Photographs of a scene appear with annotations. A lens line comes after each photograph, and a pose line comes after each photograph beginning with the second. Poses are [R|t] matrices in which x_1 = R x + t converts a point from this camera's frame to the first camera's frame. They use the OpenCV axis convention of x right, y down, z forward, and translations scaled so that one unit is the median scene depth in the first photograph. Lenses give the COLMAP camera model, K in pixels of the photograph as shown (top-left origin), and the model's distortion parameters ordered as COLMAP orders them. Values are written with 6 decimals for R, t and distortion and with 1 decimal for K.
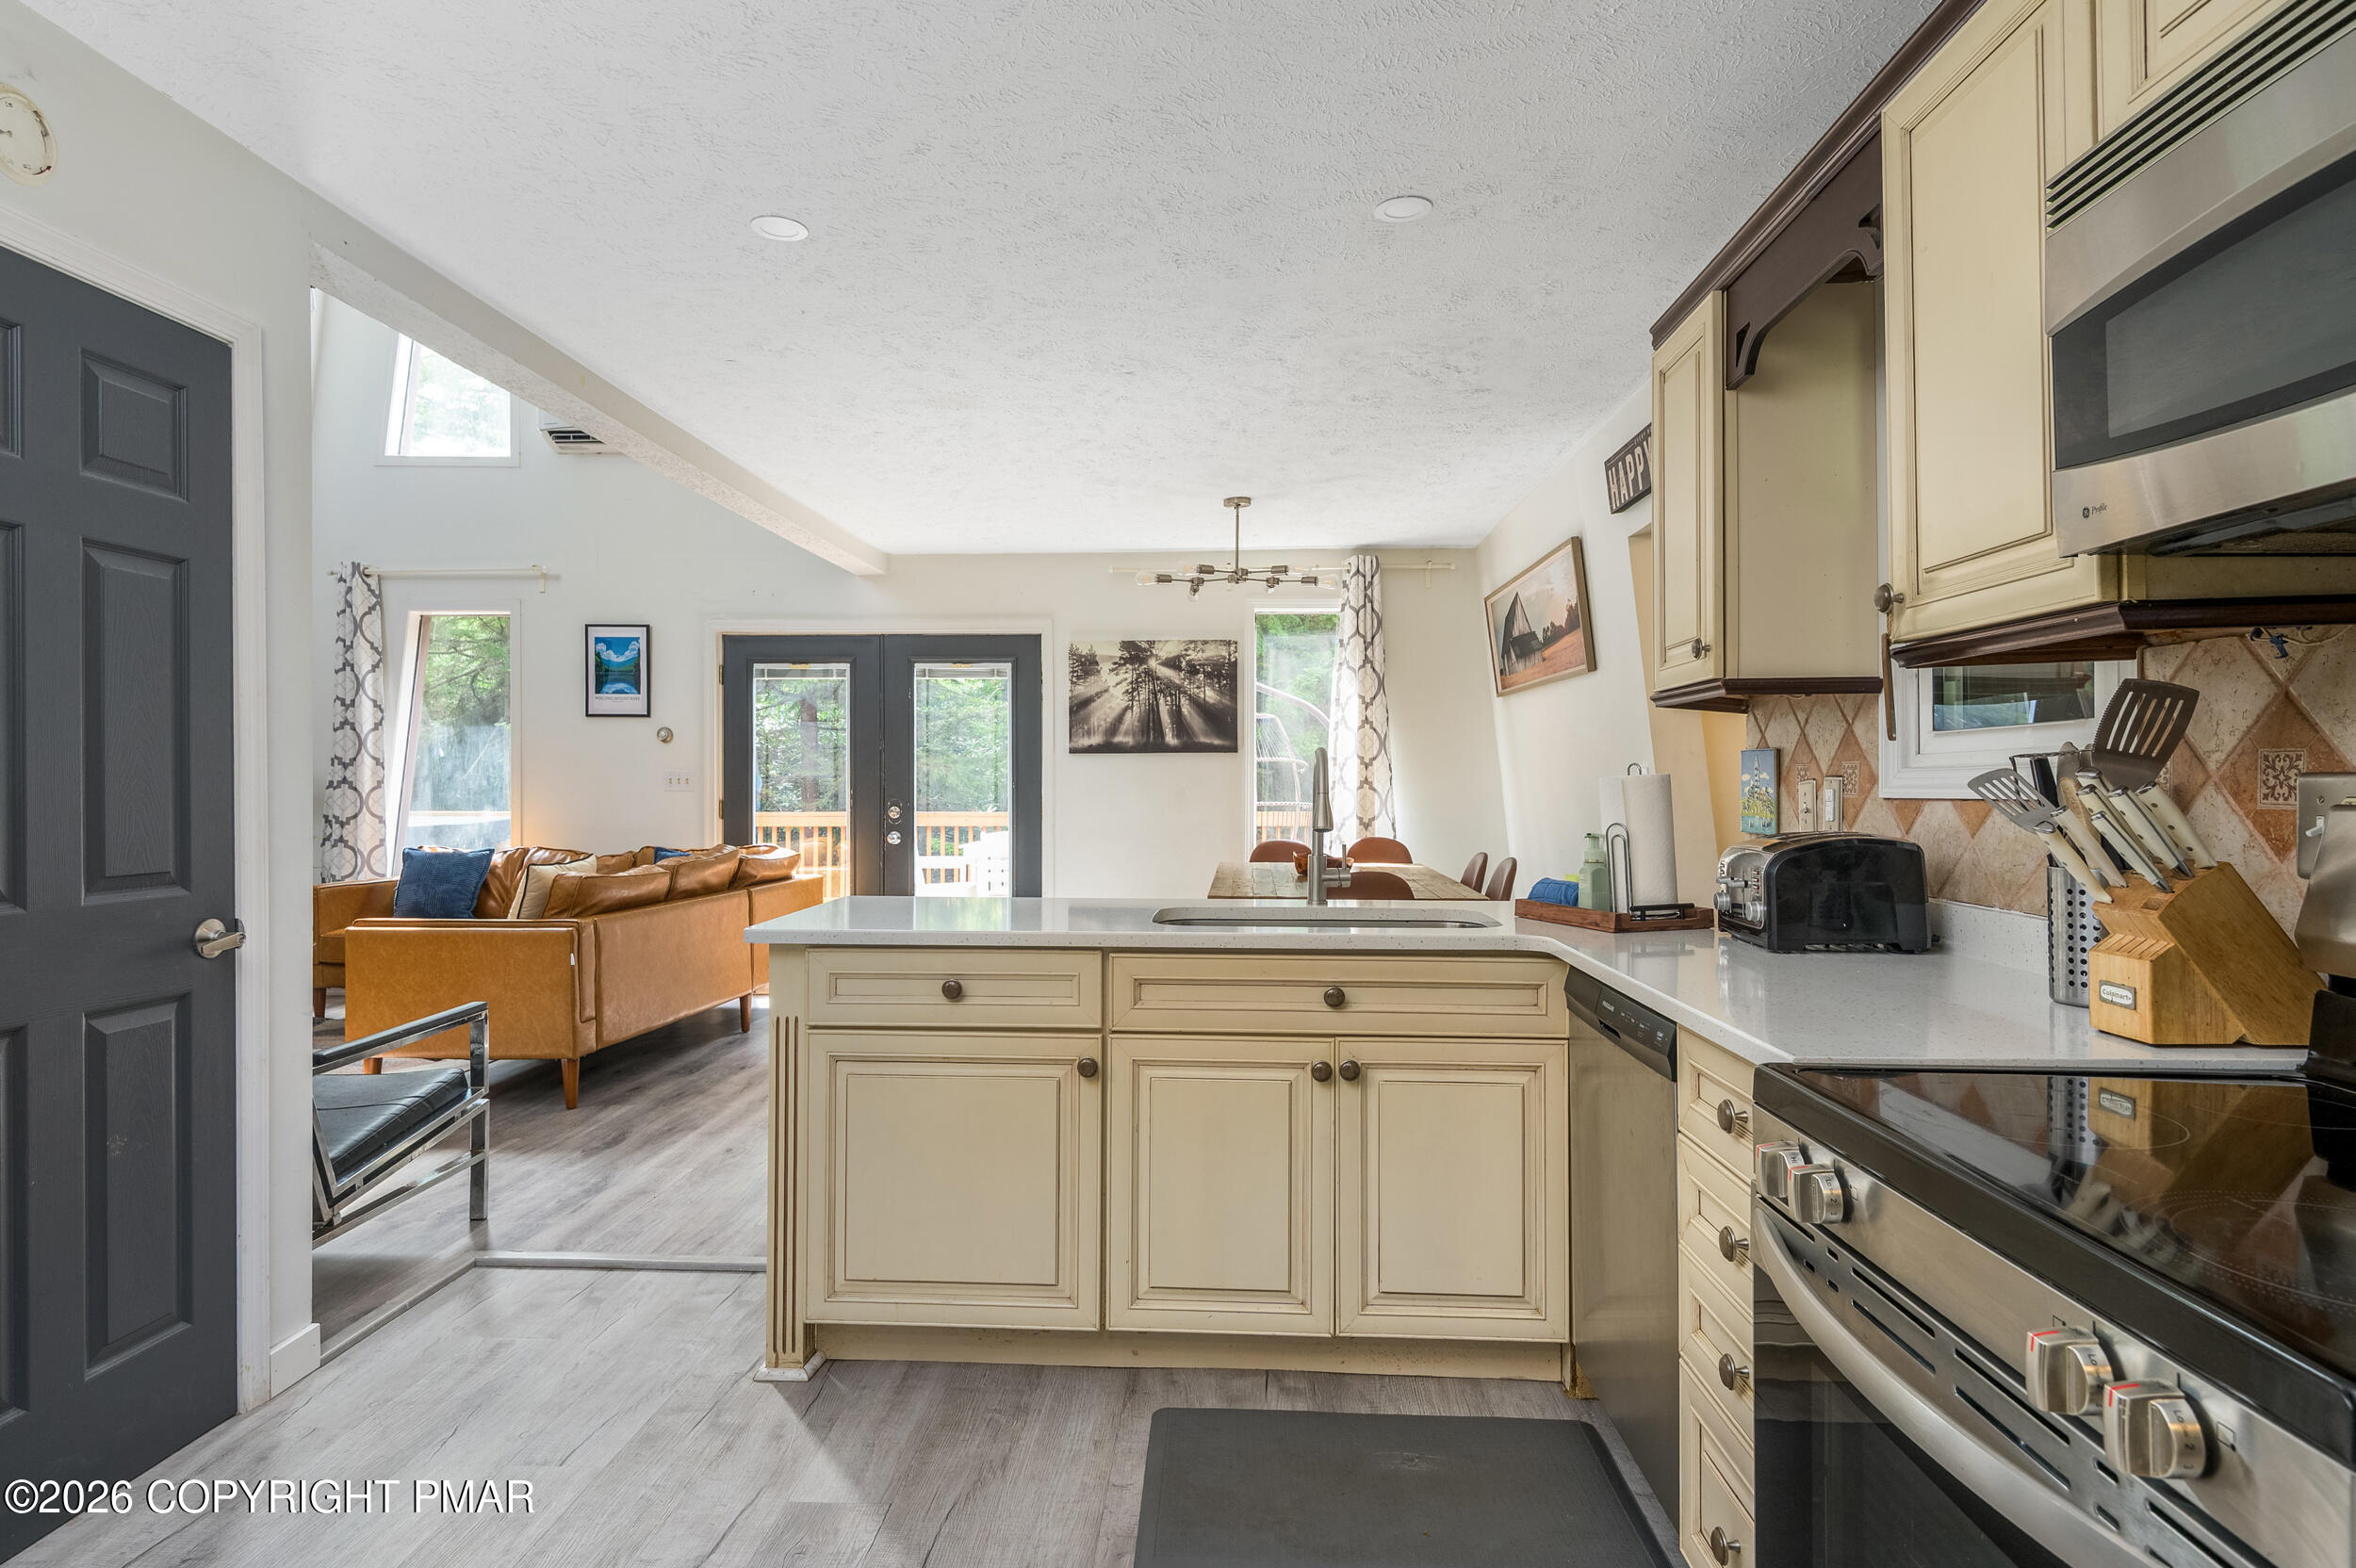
lens RADIAL K [[1284.0, 0, 1170.1], [0, 1284.0, 789.7], [0, 0, 1]] dist [0.005024, -0.000292]
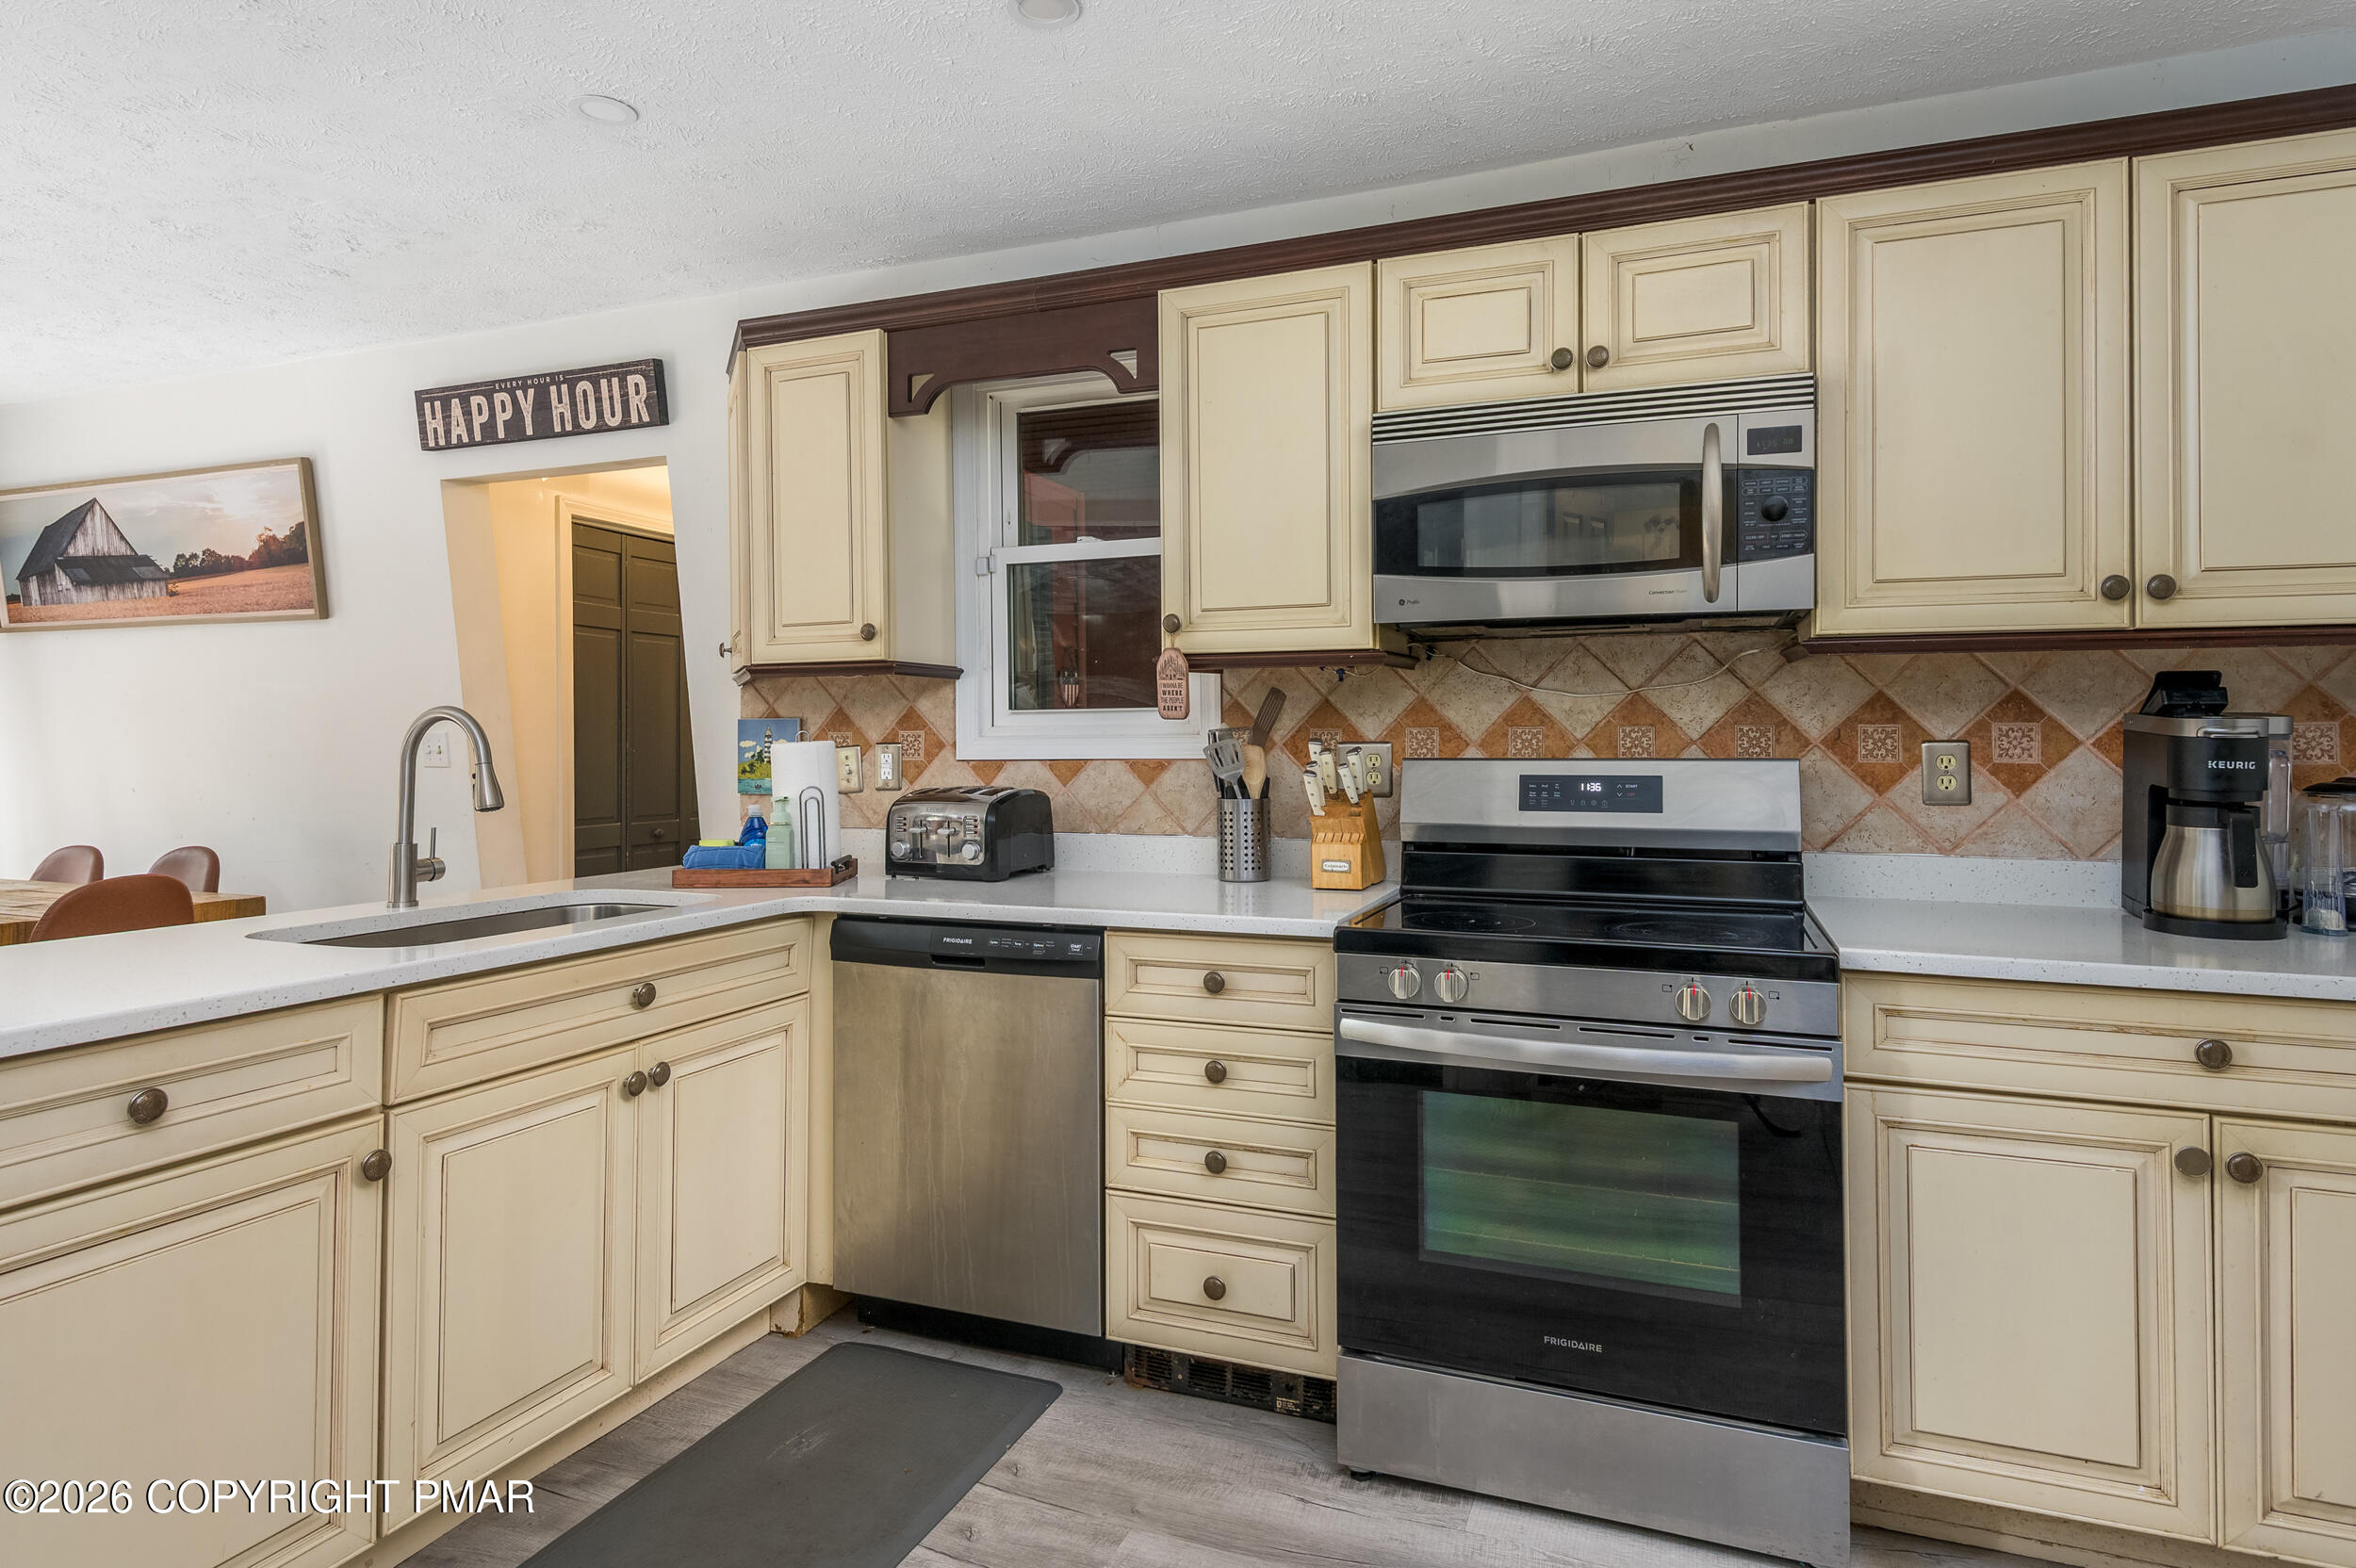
lens RADIAL K [[1284.0, 0, 1195.6], [0, 1284.0, 727.0], [0, 0, 1]] dist [0.005024, -0.000292]
pose [[0.313481, 0.010733, 0.949534, -0.587956], [0.009407, 0.999852, -0.014408, -0.005582], [-0.949548, 0.013448, 0.313334, 0.361384]]
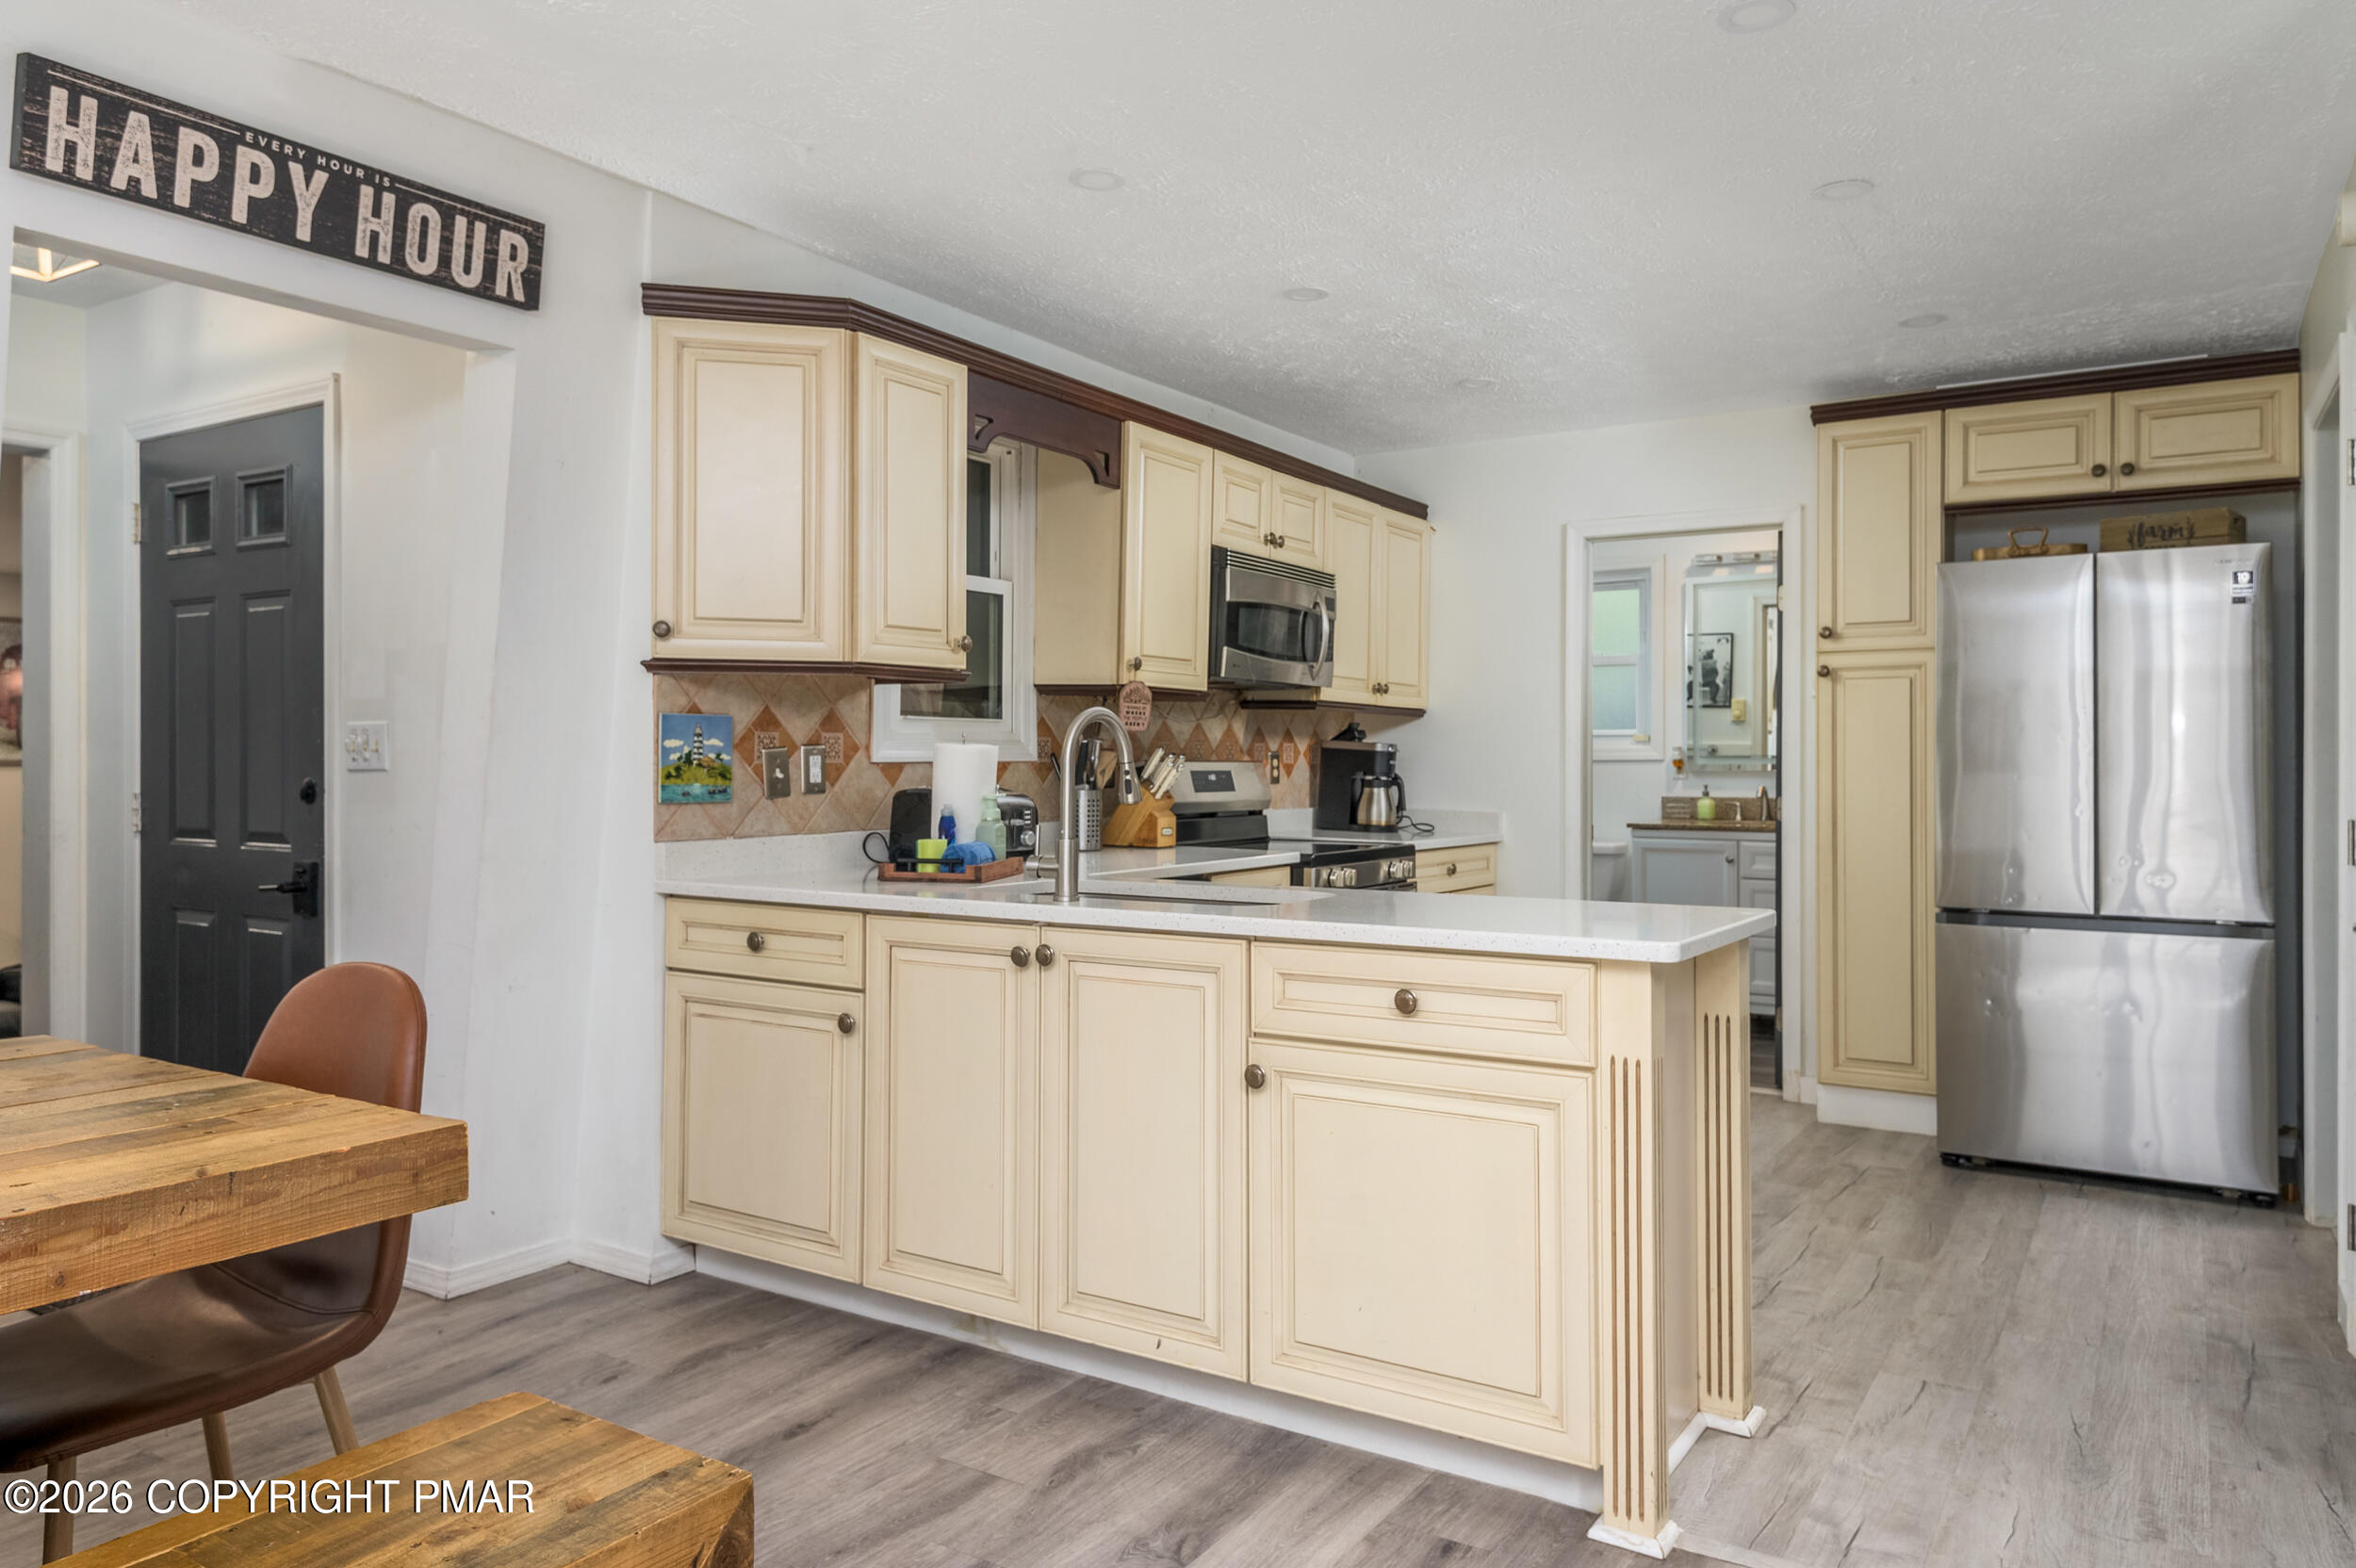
lens RADIAL K [[1549.6, 0, 1189.5], [0, 1549.6, 764.7], [0, 0, 1]] dist [-0.020778, 0.001337]
pose [[-0.870975, -0.011921, 0.491184, -0.521410], [-0.006505, 0.999898, 0.012733, -0.013332], [-0.491285, 0.007895, -0.870963, 2.208792]]
